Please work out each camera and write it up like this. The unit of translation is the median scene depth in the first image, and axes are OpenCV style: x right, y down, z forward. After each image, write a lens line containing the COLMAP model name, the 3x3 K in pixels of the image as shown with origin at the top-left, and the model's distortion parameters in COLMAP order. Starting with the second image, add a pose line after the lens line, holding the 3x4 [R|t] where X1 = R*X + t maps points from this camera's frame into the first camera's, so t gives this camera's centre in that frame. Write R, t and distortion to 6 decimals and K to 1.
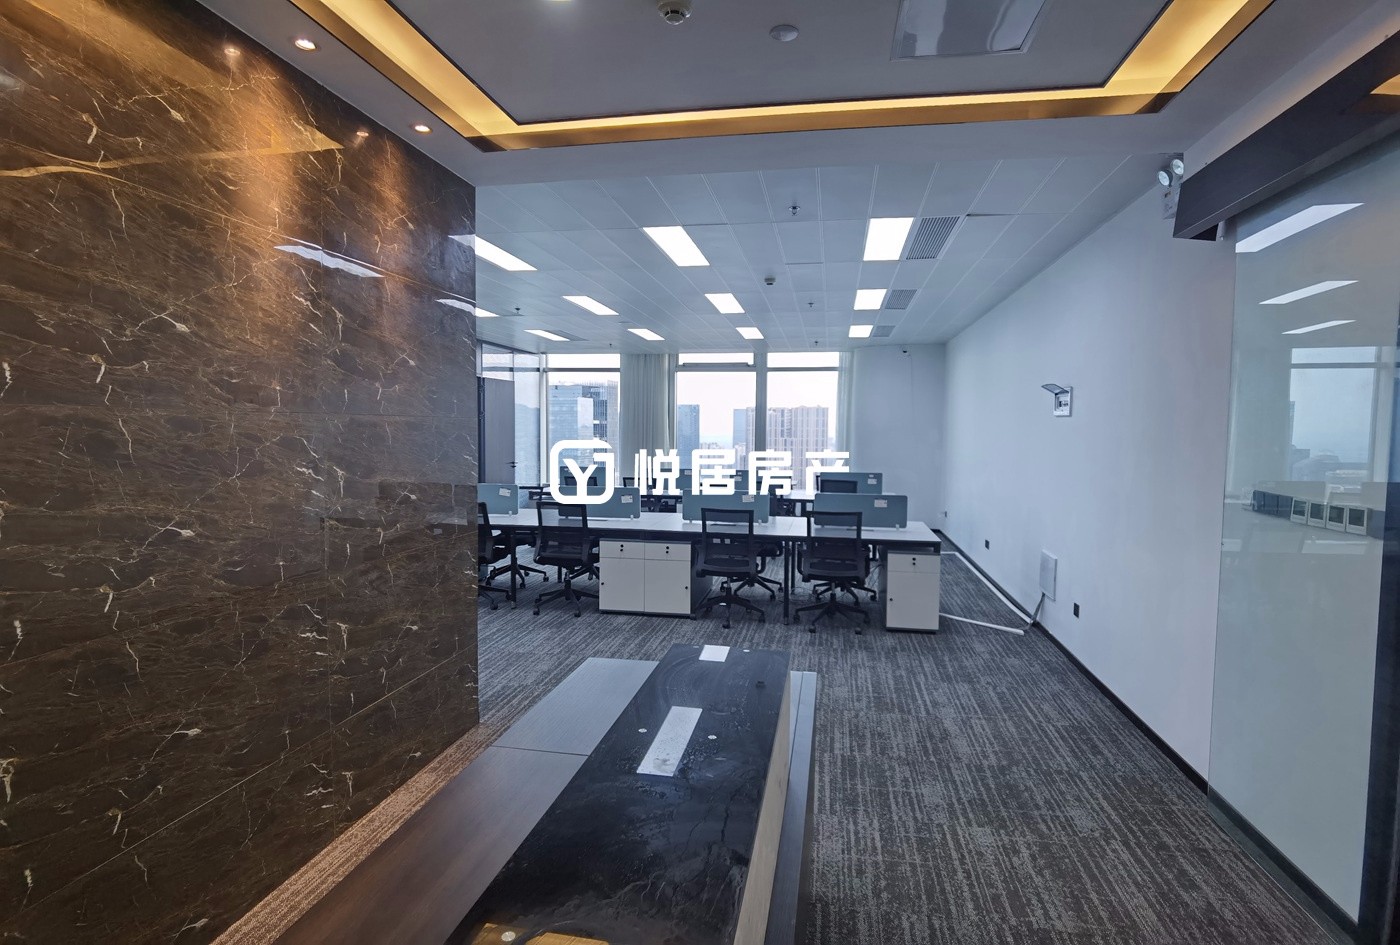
lens RADIAL K [[719.1, 0, 700.0], [0, 719.1, 472.5], [0, 0, 1]] dist [-0.043372, 0.001303]
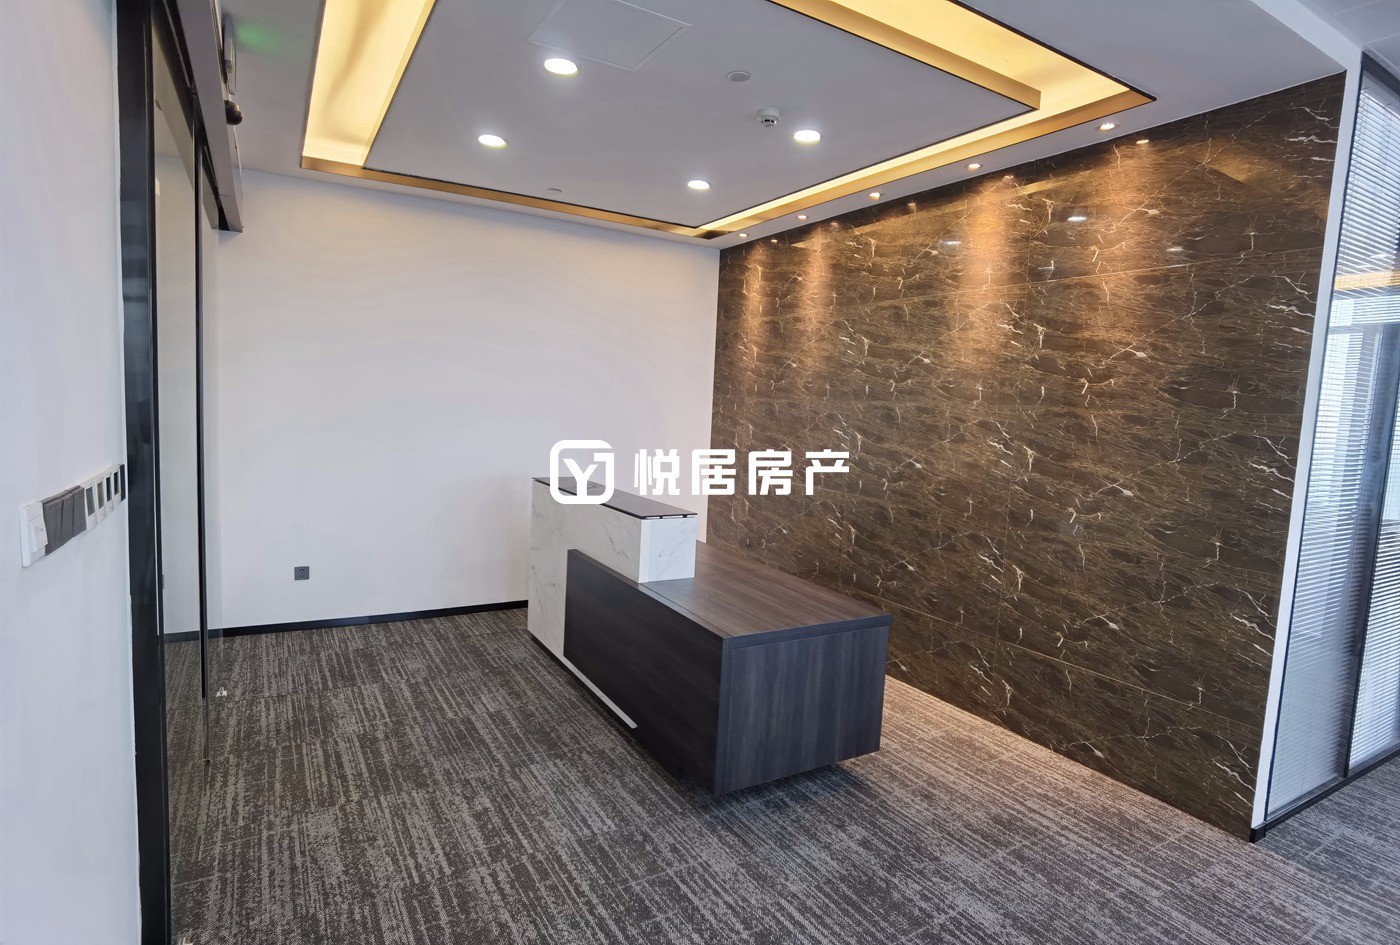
lens RADIAL K [[725.1, 0, 700.0], [0, 725.1, 472.5], [0, 0, 1]] dist [-0.074085, 0.000014]
pose [[-0.747610, 0.018725, -0.663874, 0.869489], [-0.092380, 0.986953, 0.131870, -0.085244], [0.657681, 0.159916, -0.736126, 1.716990]]
